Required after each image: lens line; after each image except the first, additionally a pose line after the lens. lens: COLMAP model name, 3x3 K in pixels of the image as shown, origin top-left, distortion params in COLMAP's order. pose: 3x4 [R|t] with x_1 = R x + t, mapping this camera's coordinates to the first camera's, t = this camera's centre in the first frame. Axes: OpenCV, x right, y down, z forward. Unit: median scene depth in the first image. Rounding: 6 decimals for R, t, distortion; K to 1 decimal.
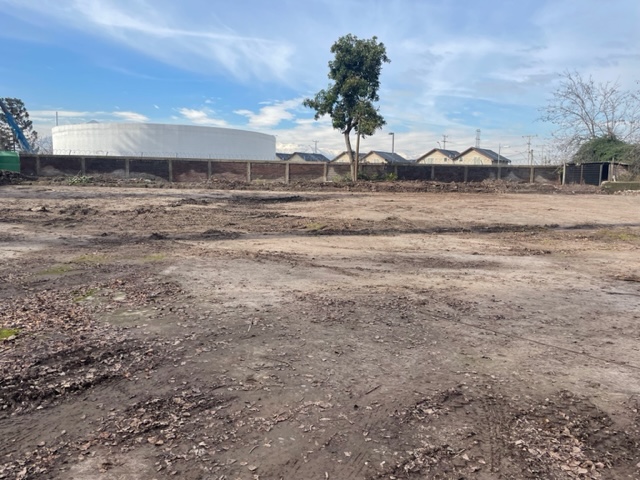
lens RADIAL K [[483.8, 0, 313.4], [0, 483.8, 238.6], [0, 0, 1]] dist [0.079043, -0.089529]
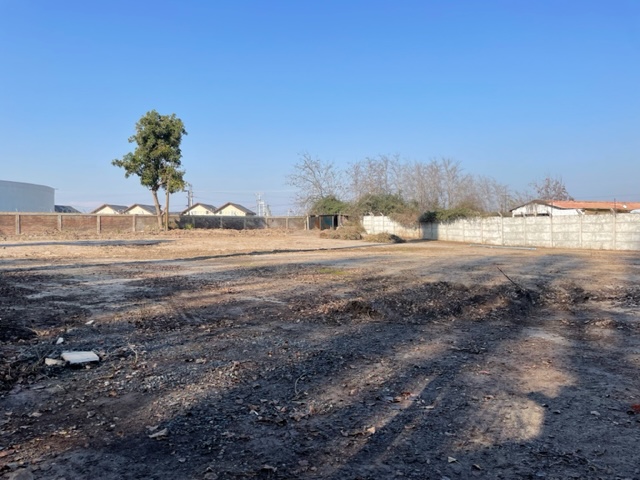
lens RADIAL K [[483.8, 0, 313.4], [0, 483.8, 238.6], [0, 0, 1]] dist [0.079043, -0.089529]
pose [[0.832387, -0.033894, 0.553157, -0.260211], [0.090883, 0.992964, -0.075917, 0.021520], [-0.546692, 0.113465, 0.829610, -0.163534]]
